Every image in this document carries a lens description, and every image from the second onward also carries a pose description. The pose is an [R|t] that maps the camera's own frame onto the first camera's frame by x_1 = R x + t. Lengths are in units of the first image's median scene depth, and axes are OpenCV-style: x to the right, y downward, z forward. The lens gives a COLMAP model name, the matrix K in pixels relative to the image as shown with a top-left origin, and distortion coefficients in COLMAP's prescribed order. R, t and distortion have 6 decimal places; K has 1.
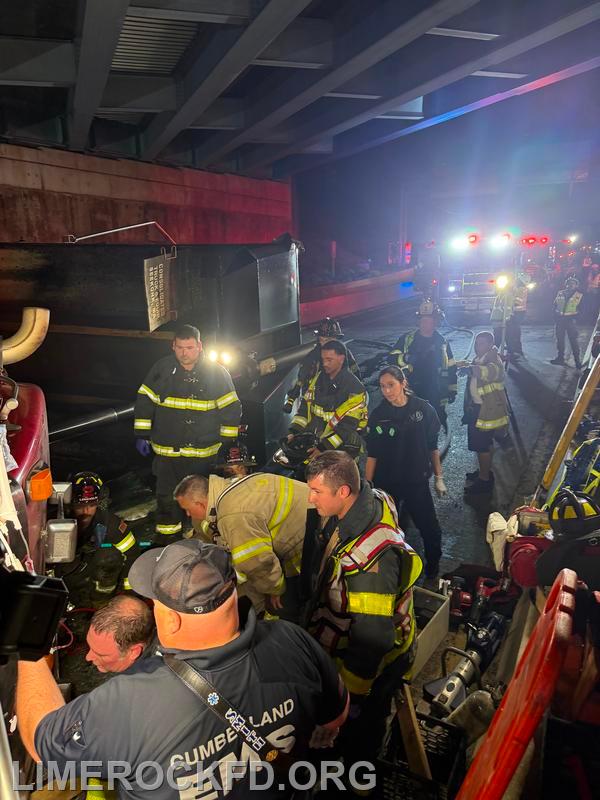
lens RADIAL K [[551.5, 0, 300.0], [0, 551.5, 400.0], [0, 0, 1]] dist [0.026794, -0.050027]
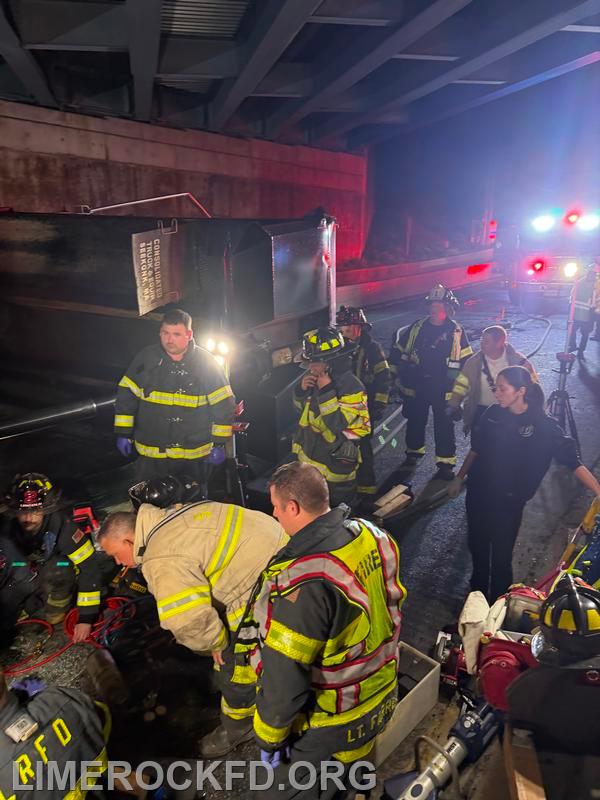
lens RADIAL K [[555.8, 0, 300.0], [0, 555.8, 400.0], [0, 0, 1]] dist [-0.000630, -0.007604]
pose [[0.990225, 0.059805, -0.126005, 0.078095], [-0.054785, 0.997575, 0.042935, -0.028150], [0.128267, -0.035612, 0.991100, 0.096077]]
